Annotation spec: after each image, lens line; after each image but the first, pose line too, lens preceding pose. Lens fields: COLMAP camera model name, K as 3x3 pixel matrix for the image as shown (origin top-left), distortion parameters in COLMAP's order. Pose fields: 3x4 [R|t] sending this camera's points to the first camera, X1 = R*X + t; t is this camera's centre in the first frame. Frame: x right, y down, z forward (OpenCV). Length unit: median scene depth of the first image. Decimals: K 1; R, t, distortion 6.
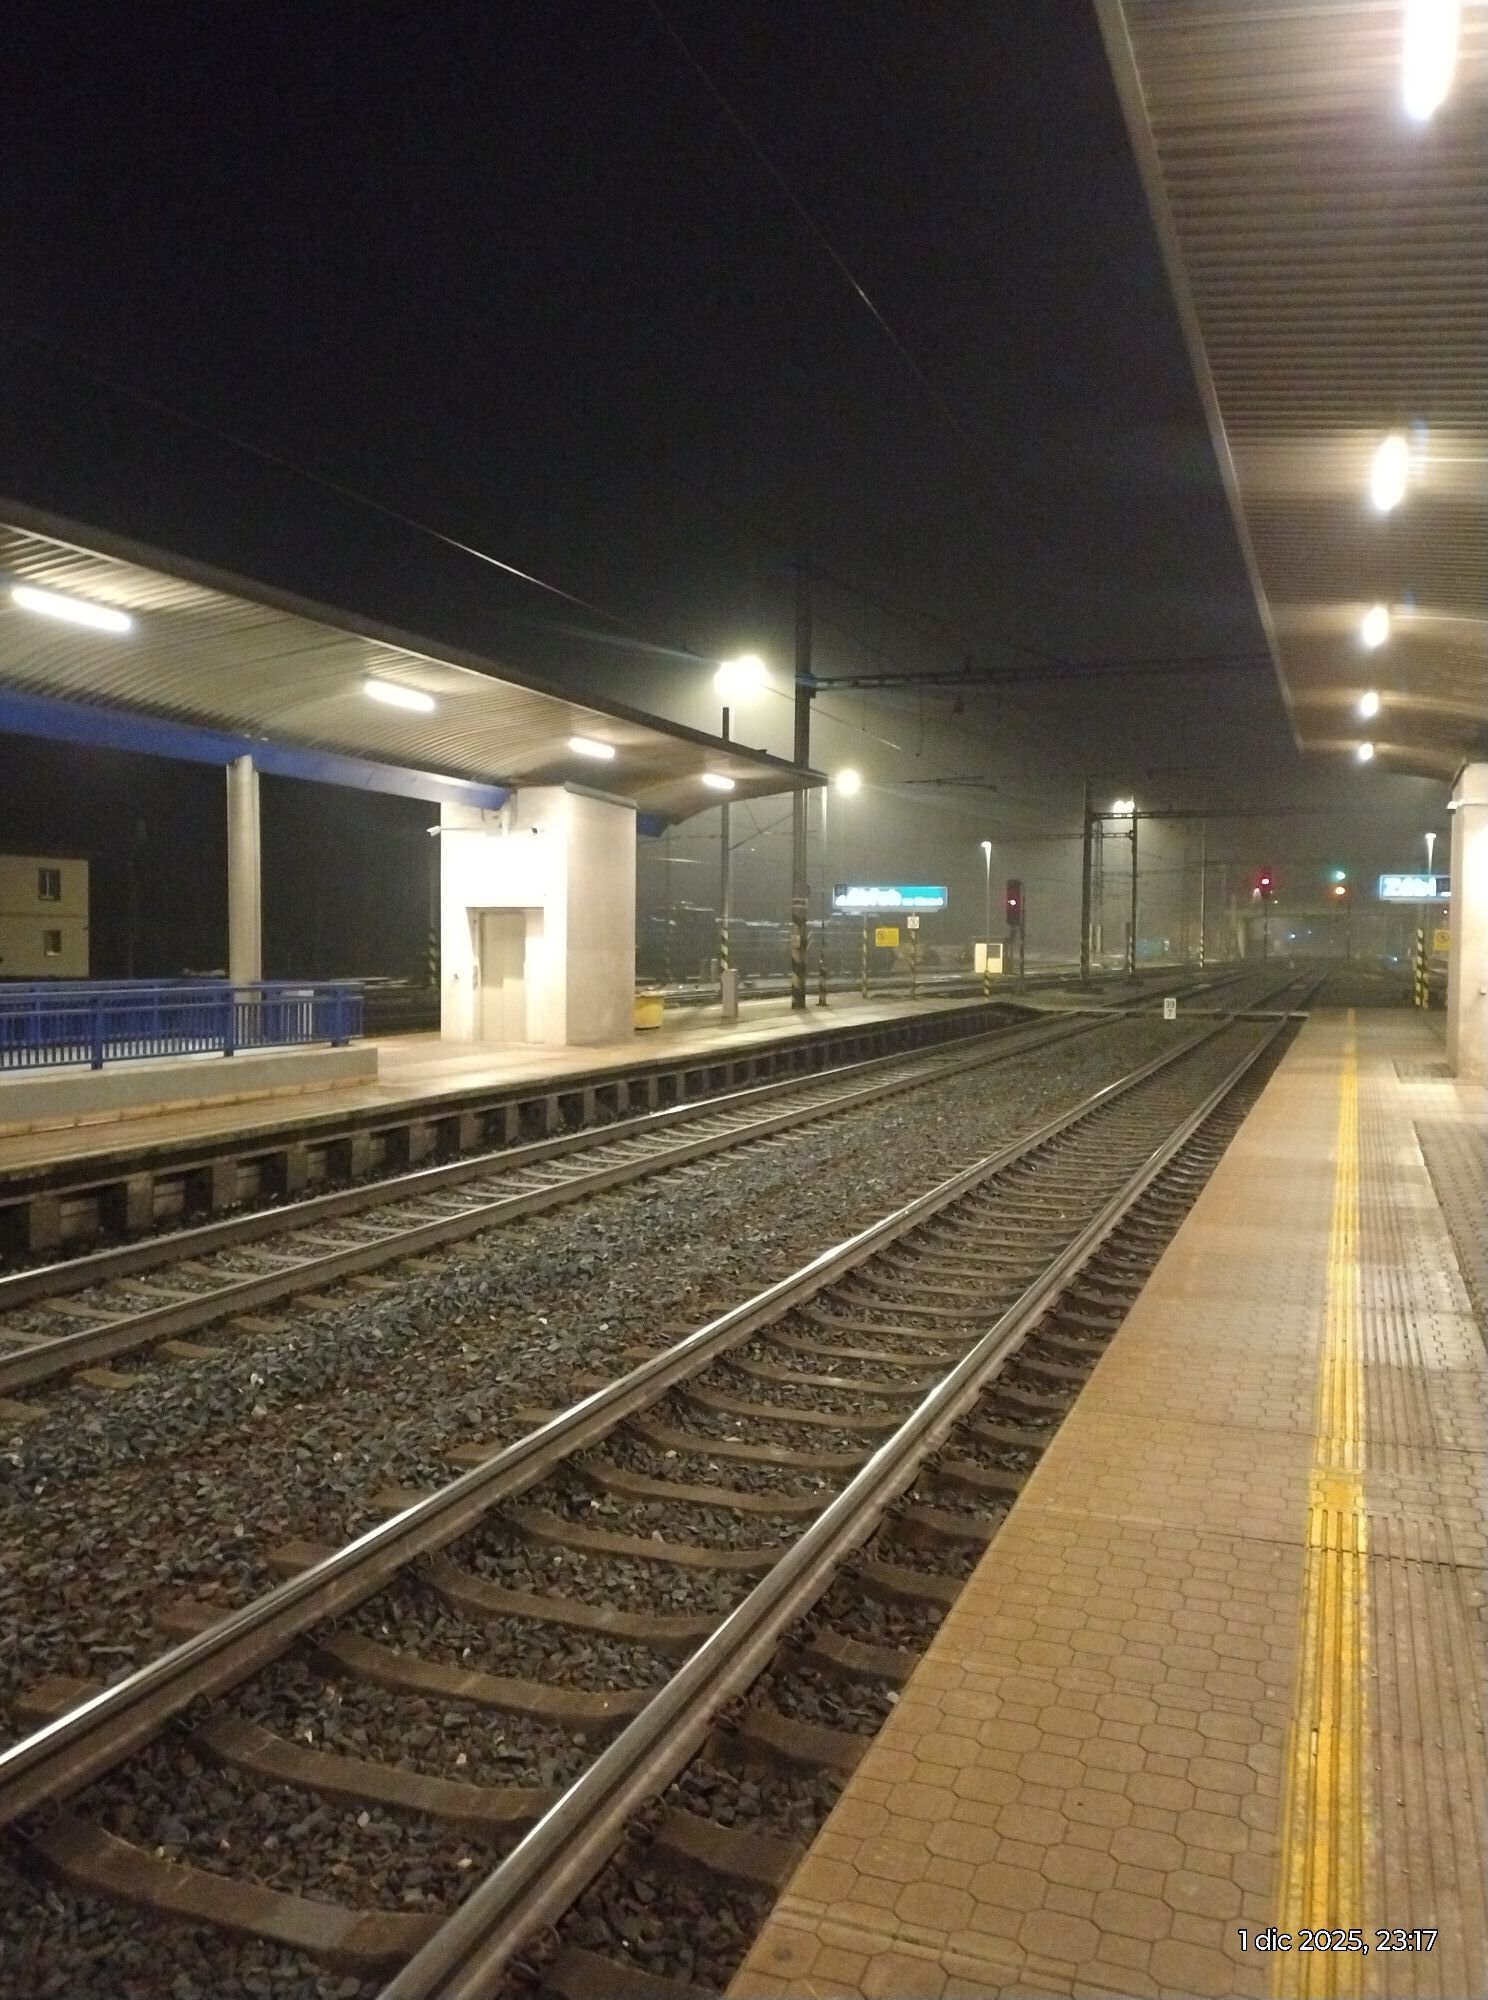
lens RADIAL K [[1517.7, 0, 752.6], [0, 1517.7, 977.9], [0, 0, 1]] dist [0.106082, -0.132145]
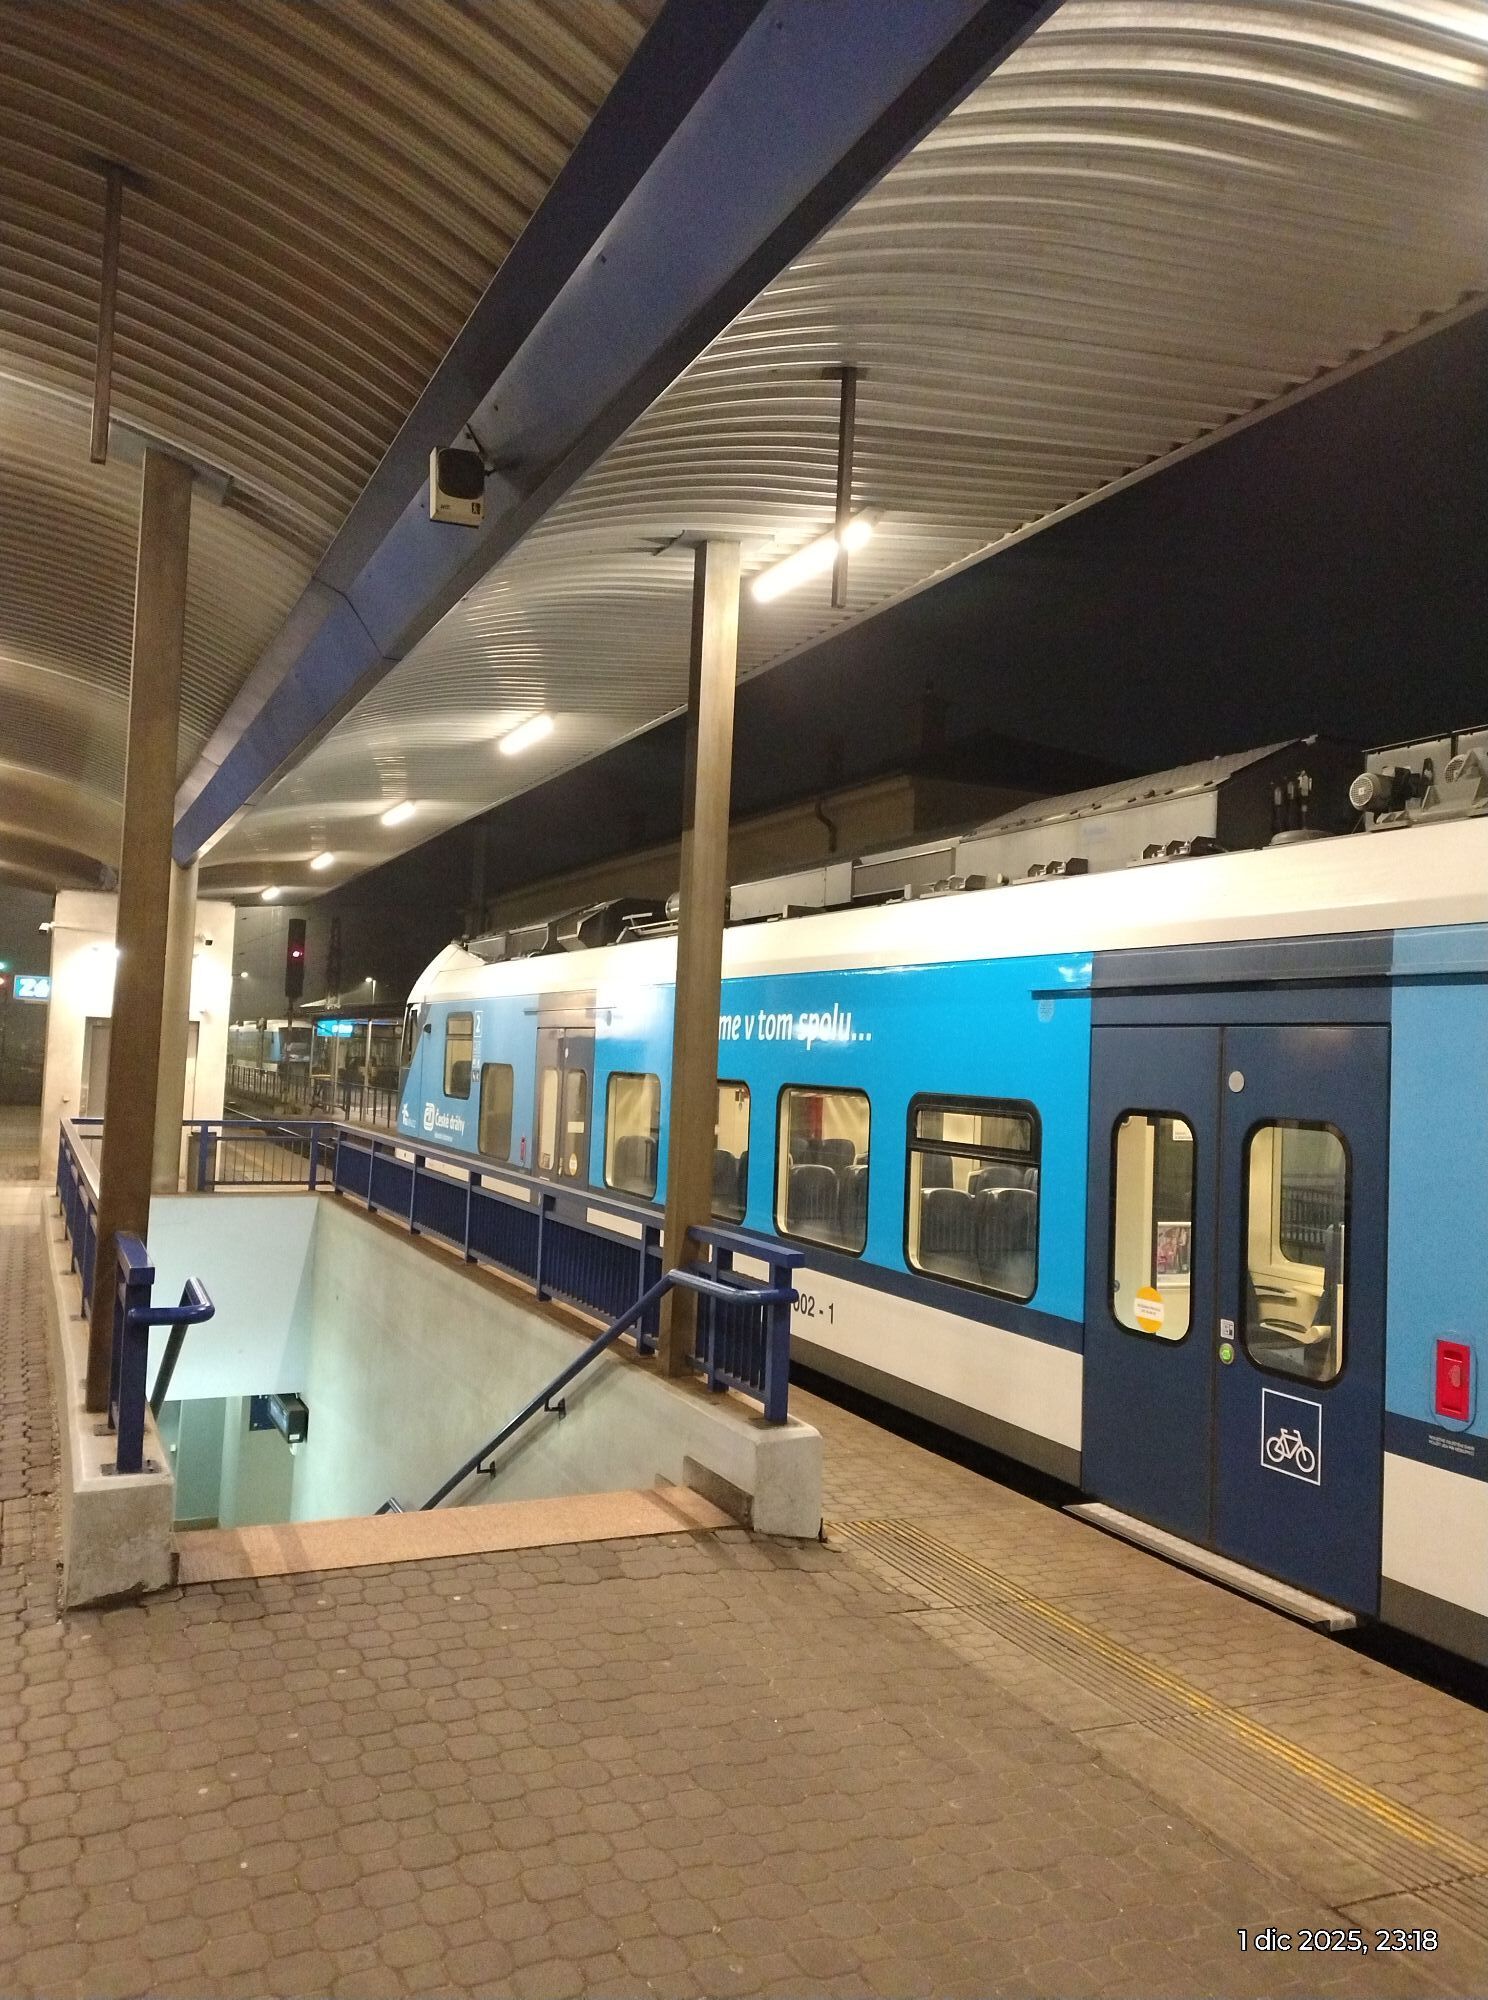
lens RADIAL K [[1517.7, 0, 745.3], [0, 1517.7, 1001.1], [0, 0, 1]] dist [0.106082, -0.132145]
pose [[0.689688, 0.049901, 0.722385, 0.019630], [-0.018705, 0.998517, -0.051118, -0.017727], [-0.723865, 0.021743, 0.689599, -0.120464]]
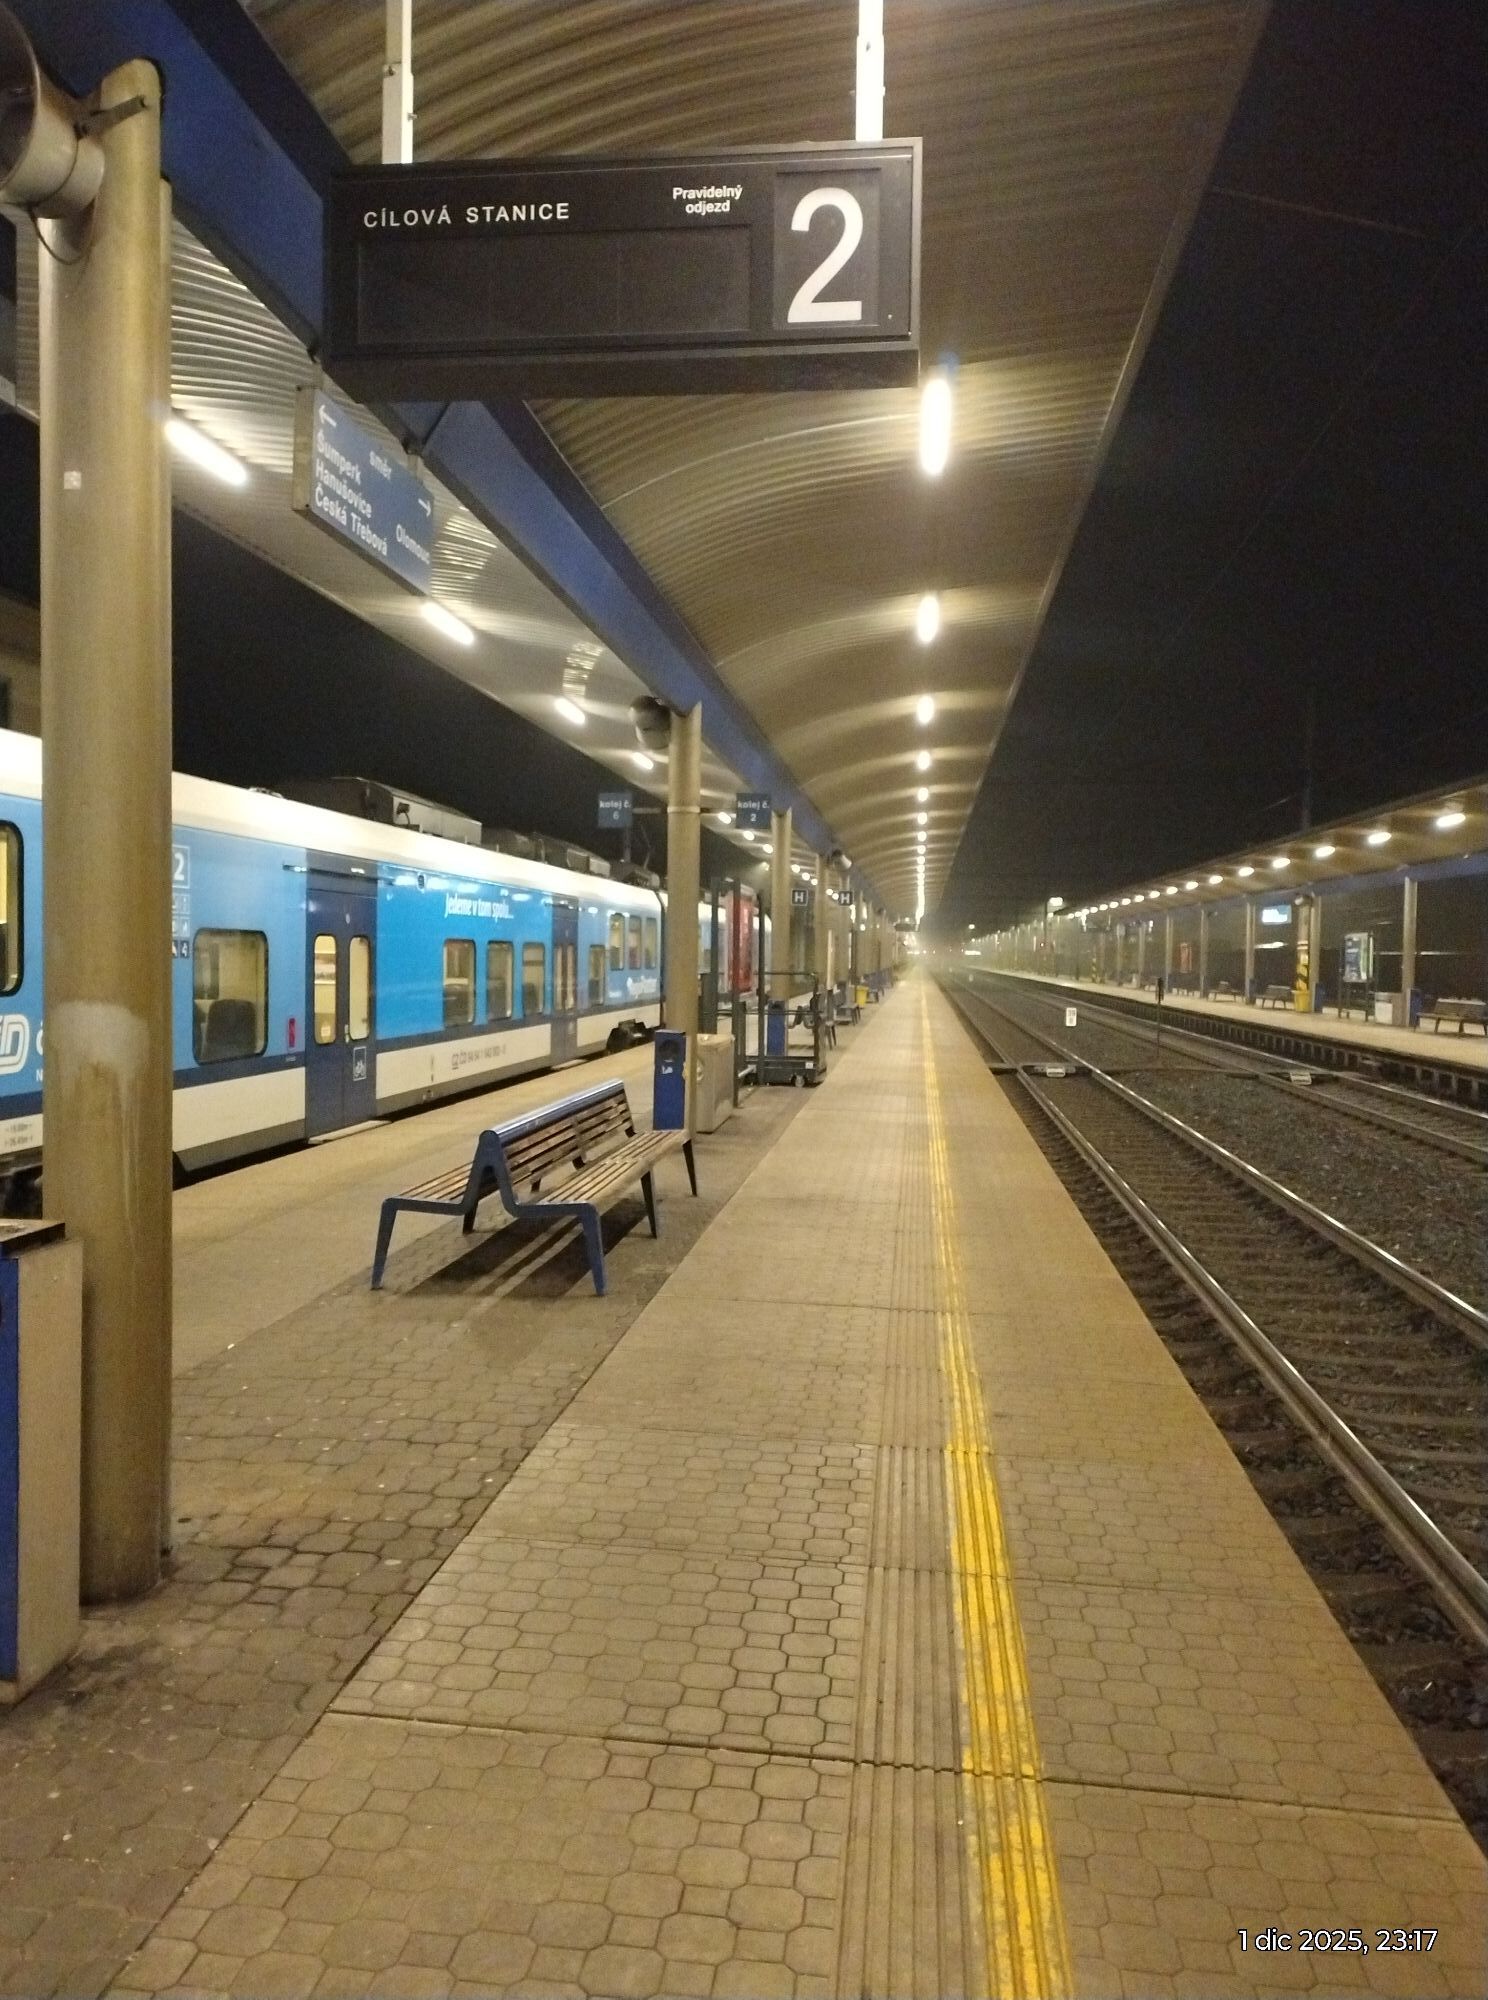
lens RADIAL K [[1517.7, 0, 741.8], [0, 1517.7, 1004.5], [0, 0, 1]] dist [0.106082, -0.132145]
pose [[-0.969928, -0.027837, -0.241795, 0.424366], [-0.043993, 0.997126, 0.061674, -0.036199], [0.239383, 0.070457, -0.968365, 1.083614]]
